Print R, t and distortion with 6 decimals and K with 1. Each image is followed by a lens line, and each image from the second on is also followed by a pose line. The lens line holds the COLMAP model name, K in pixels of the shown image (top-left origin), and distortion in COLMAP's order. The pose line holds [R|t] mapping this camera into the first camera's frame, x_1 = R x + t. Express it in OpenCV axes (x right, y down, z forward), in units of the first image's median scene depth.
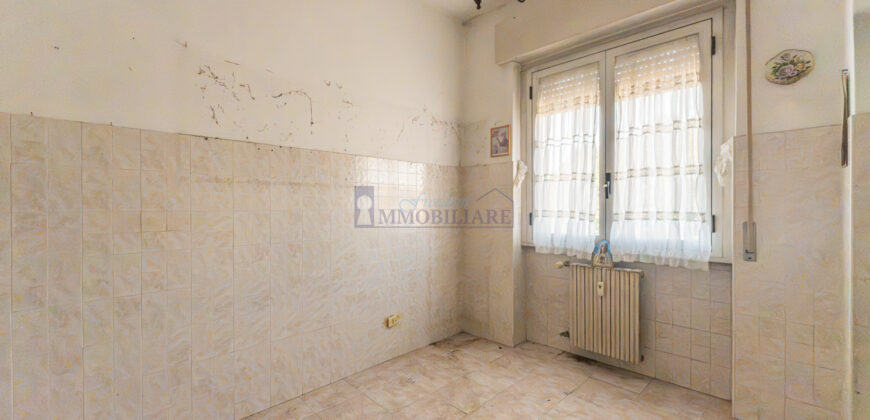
lens RADIAL K [[344.7, 0, 434.0], [0, 344.7, 209.6], [0, 0, 1]] dist [-0.000602, -0.000373]
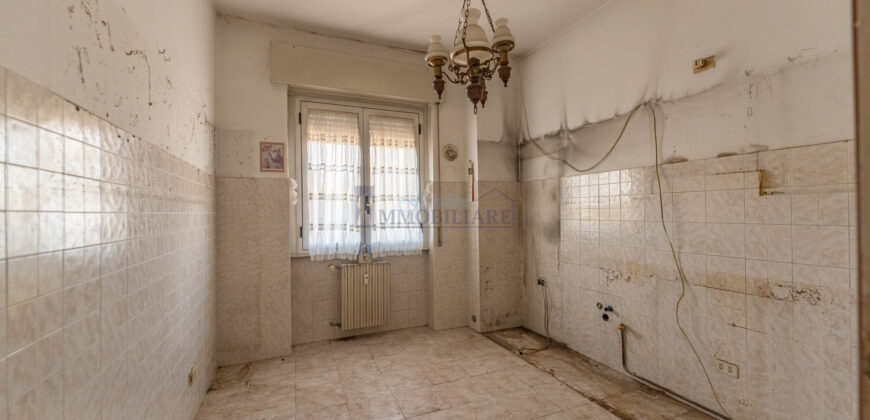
lens RADIAL K [[344.7, 0, 434.0], [0, 344.7, 209.6], [0, 0, 1]] dist [-0.000602, -0.000373]
pose [[0.370706, 0.005671, 0.928733, -0.676525], [0.016791, 0.999777, -0.012807, -0.026683], [-0.928598, 0.020342, 0.370528, 0.222253]]
